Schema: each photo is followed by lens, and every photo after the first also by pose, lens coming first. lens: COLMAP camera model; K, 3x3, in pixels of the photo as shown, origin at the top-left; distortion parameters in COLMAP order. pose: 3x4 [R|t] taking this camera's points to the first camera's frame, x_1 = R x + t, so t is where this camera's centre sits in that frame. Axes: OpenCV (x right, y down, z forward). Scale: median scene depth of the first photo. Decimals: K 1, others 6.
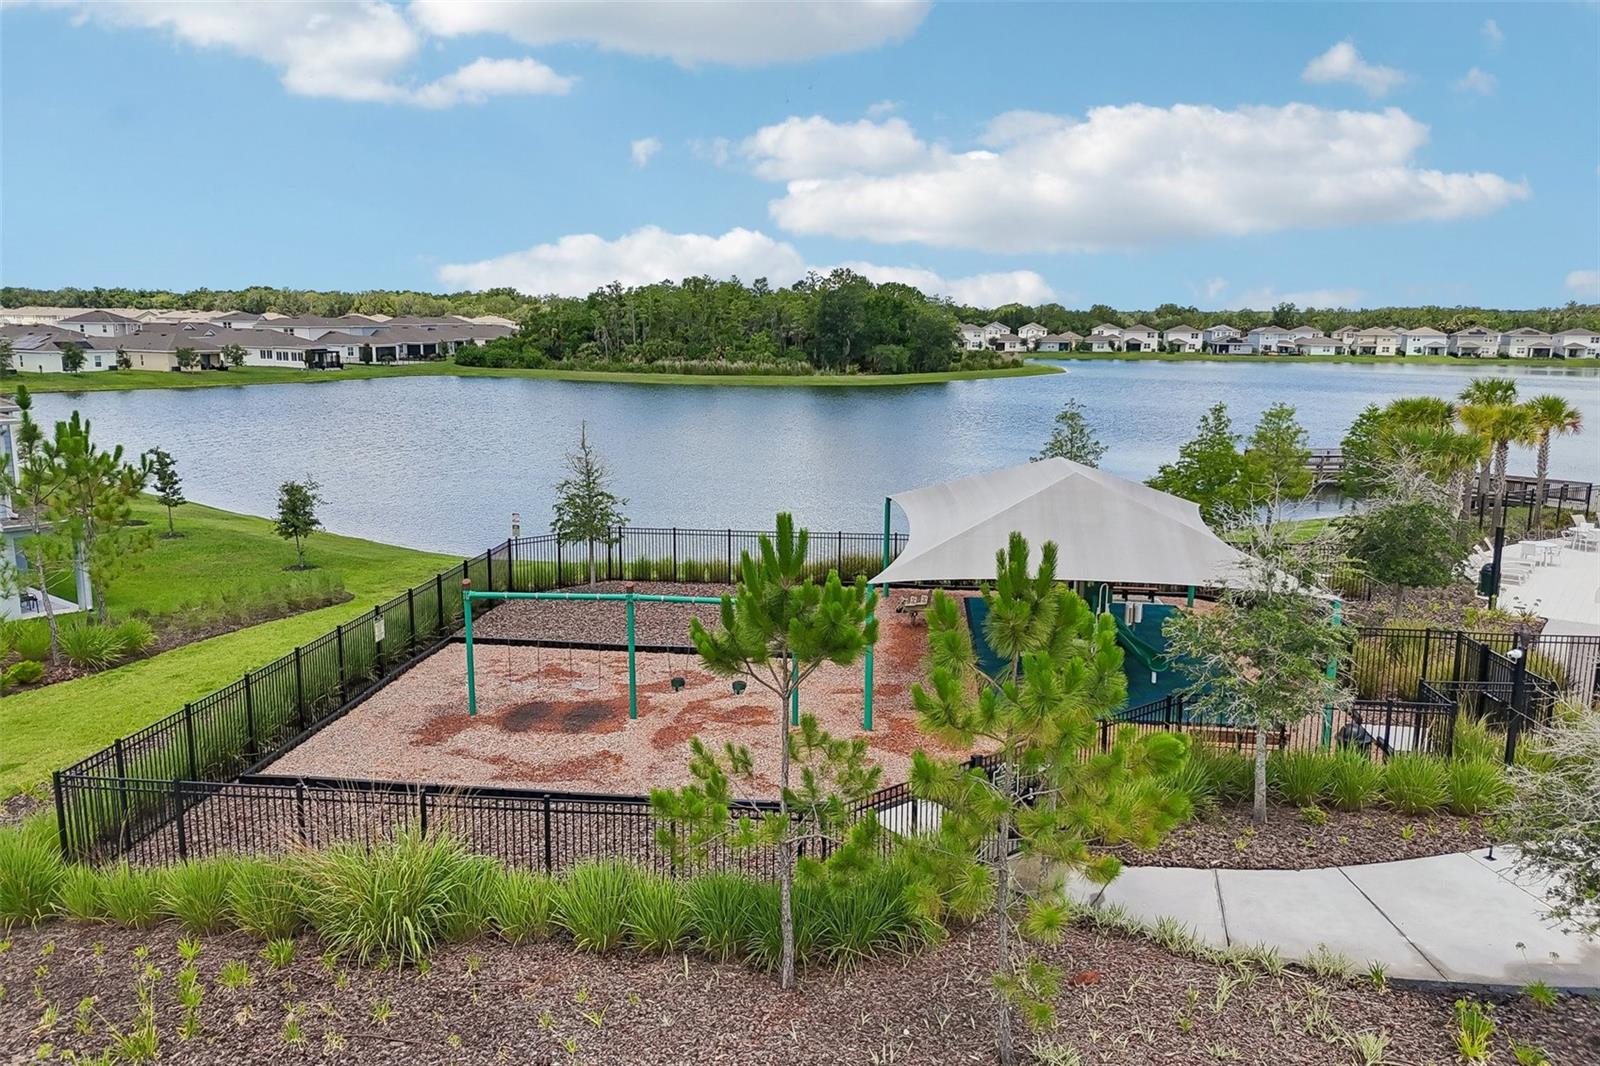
lens RADIAL K [[1174.2, 0, 800.0], [0, 1174.2, 533.0], [0, 0, 1]] dist [0.073463, -0.072950]
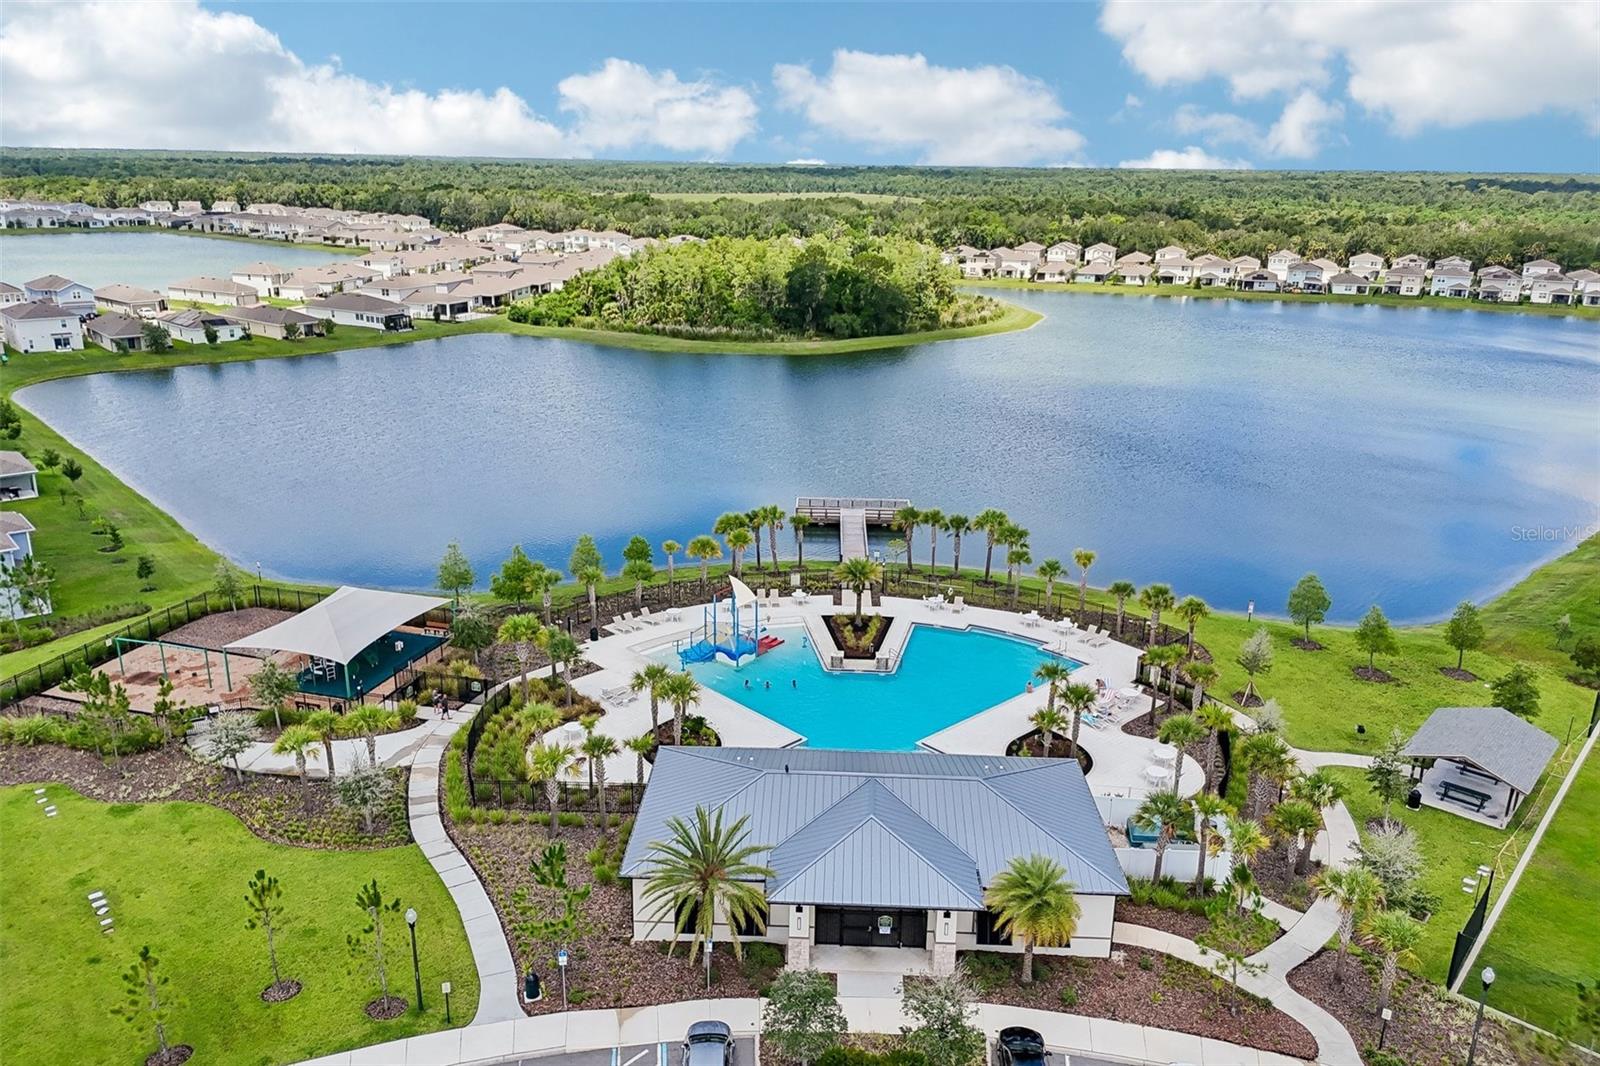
lens RADIAL K [[1174.2, 0, 800.0], [0, 1174.2, 533.0], [0, 0, 1]] dist [0.073463, -0.072950]
pose [[0.983668, 0.056785, -0.170799, 0.276290], [-0.035742, 0.991657, 0.123851, -0.093258], [0.176407, -0.115724, 0.977491, -0.237815]]
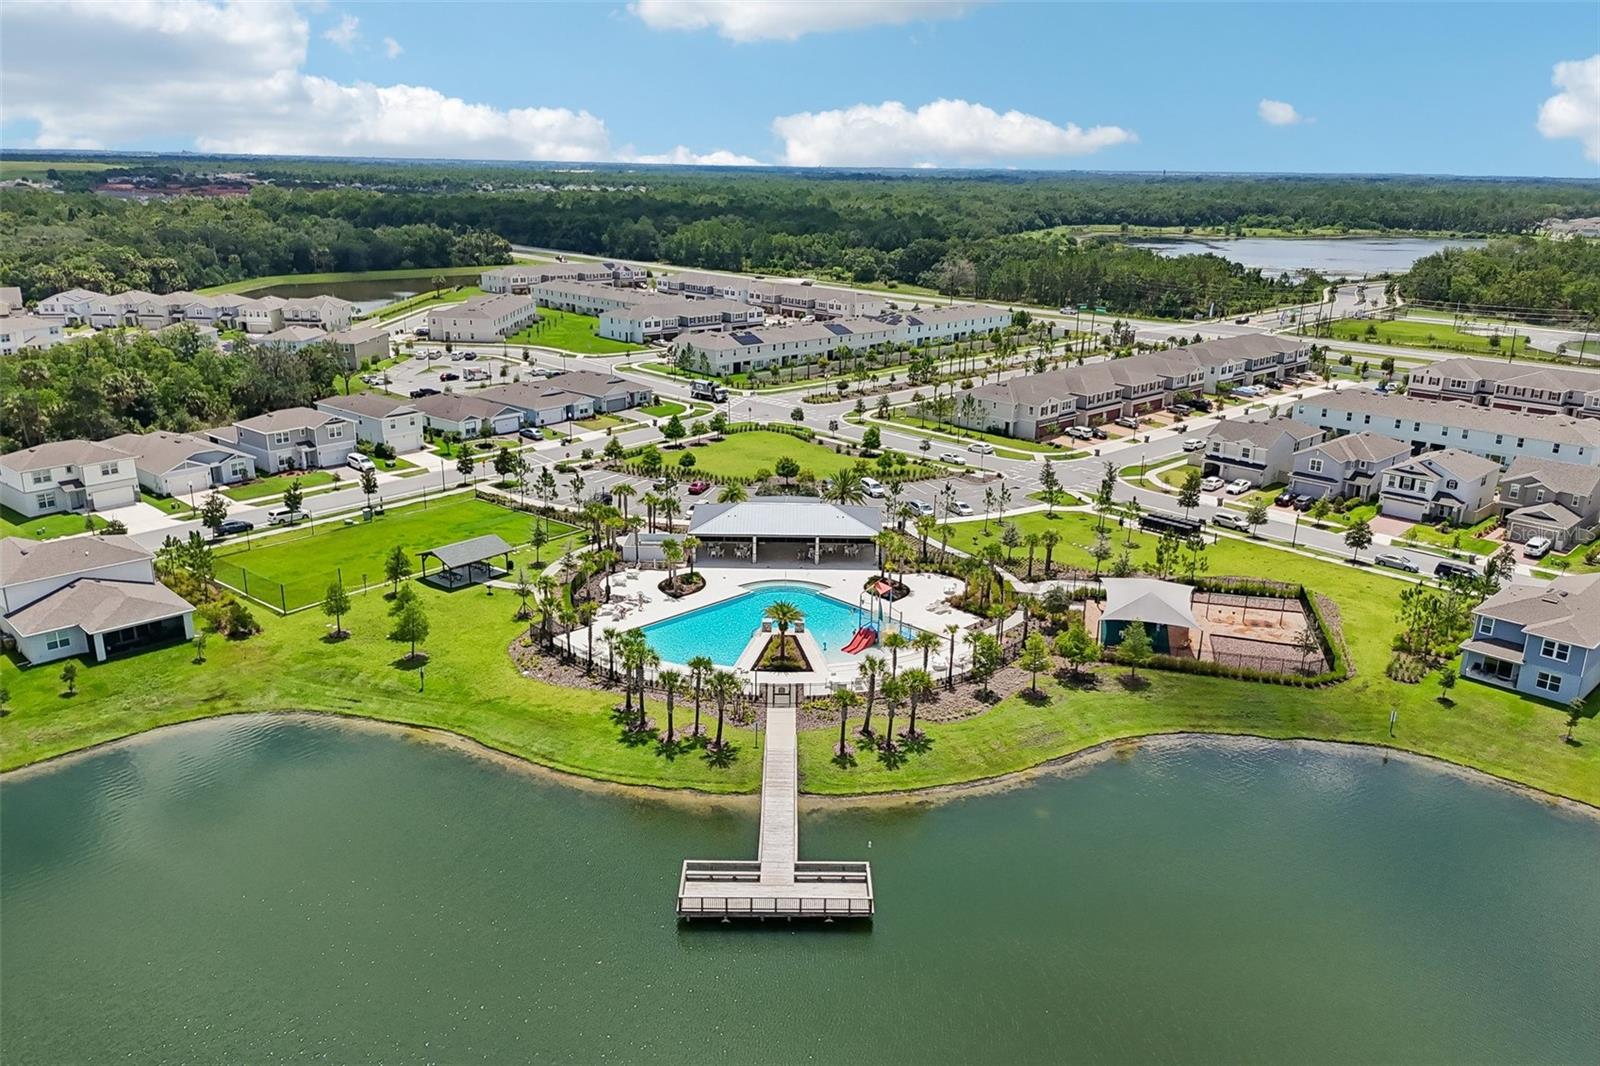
lens RADIAL K [[1166.2, 0, 800.0], [0, 1166.2, 533.0], [0, 0, 1]] dist [0.102800, -0.127894]
pose [[-0.989248, -0.069008, 0.128943, 0.139666], [-0.002387, 0.889176, 0.457559, -0.317005], [-0.146228, 0.452332, -0.879780, 0.720922]]
